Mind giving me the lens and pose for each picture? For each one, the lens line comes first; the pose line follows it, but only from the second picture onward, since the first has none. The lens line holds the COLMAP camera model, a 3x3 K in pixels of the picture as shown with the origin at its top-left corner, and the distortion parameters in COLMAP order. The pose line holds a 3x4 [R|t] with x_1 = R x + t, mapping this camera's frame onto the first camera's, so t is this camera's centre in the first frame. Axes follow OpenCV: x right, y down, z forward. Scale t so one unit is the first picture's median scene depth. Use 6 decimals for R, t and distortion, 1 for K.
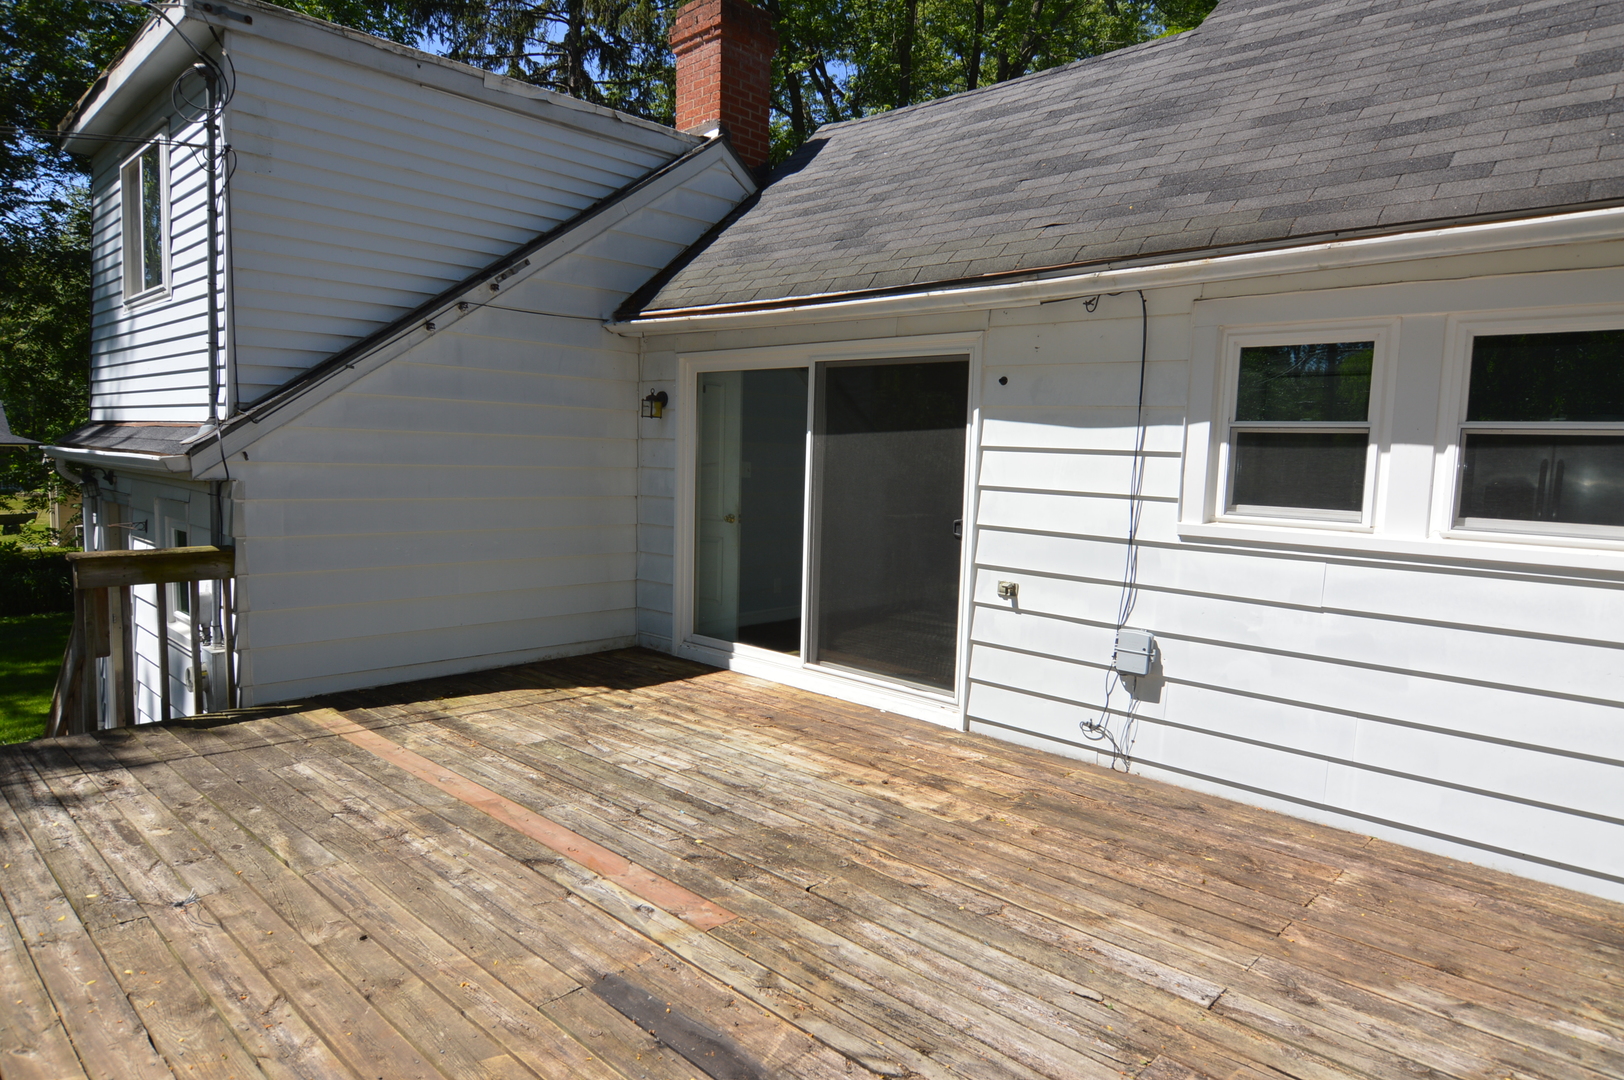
lens RADIAL K [[970.8, 0, 812.0], [0, 970.8, 540.0], [0, 0, 1]] dist [0.008391, -0.021224]
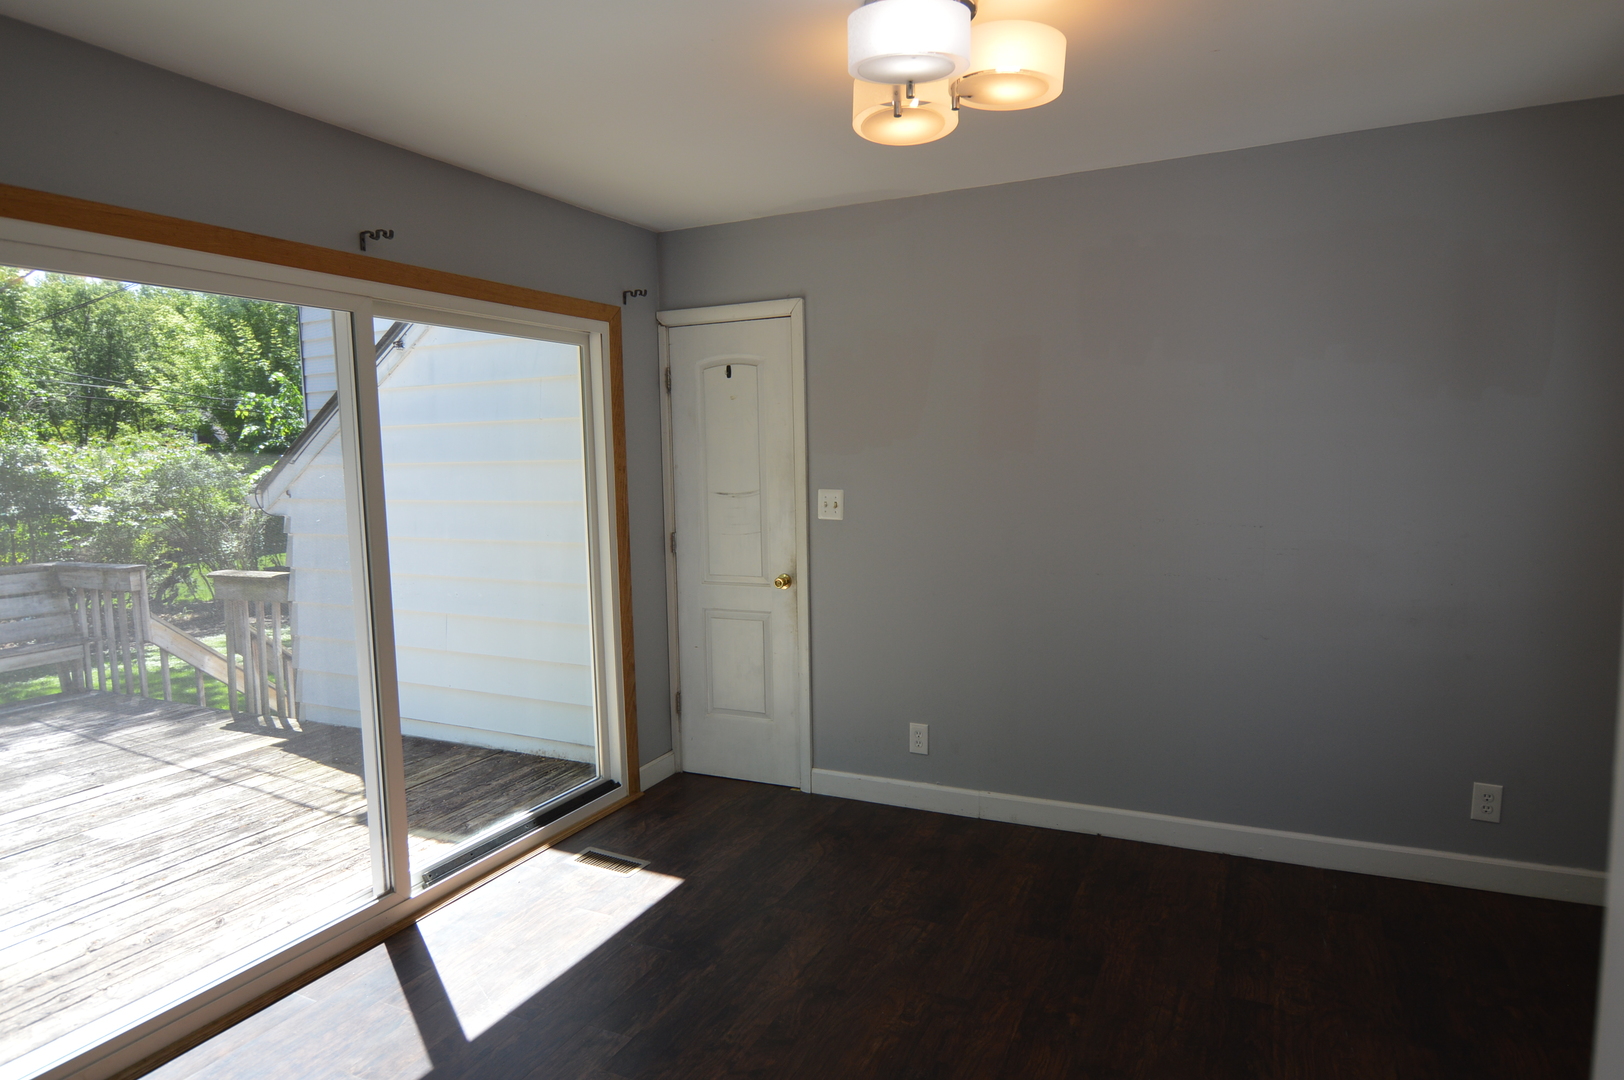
lens RADIAL K [[970.8, 0, 812.0], [0, 970.8, 540.0], [0, 0, 1]] dist [0.008391, -0.021224]
pose [[0.304571, 0.056185, -0.950831, 0.744107], [-0.058156, 0.997493, 0.040313, -0.130558], [0.950713, 0.043019, 0.307075, 1.403078]]
